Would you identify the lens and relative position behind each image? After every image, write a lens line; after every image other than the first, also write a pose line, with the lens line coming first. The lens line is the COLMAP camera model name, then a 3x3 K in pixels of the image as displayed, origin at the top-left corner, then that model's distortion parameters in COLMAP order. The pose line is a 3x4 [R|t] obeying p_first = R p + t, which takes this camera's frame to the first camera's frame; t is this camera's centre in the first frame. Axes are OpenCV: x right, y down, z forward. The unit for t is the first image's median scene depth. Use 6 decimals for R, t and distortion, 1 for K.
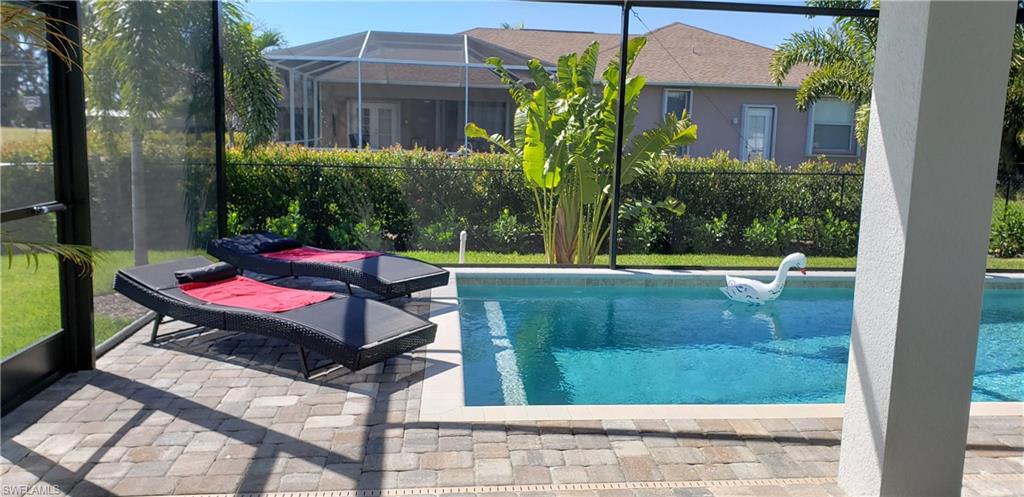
lens RADIAL K [[740.8, 0, 512.0], [0, 740.8, 248.5], [0, 0, 1]] dist [-0.004520, -0.001496]
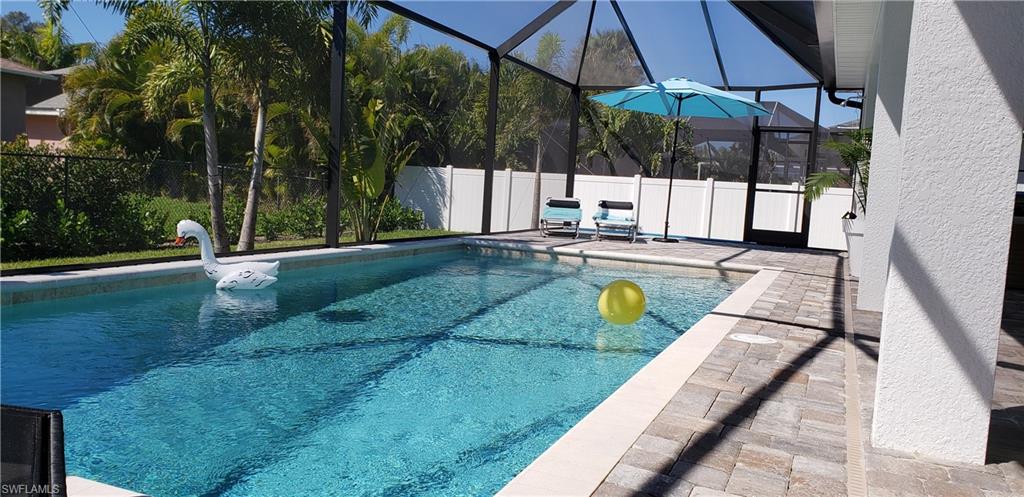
lens RADIAL K [[740.8, 0, 512.0], [0, 740.8, 248.5], [0, 0, 1]] dist [-0.004520, -0.001496]
pose [[0.494387, -0.077628, 0.865768, -0.337629], [0.073804, 0.996156, 0.047174, 0.010195], [-0.866103, 0.040575, 0.498216, 0.614662]]
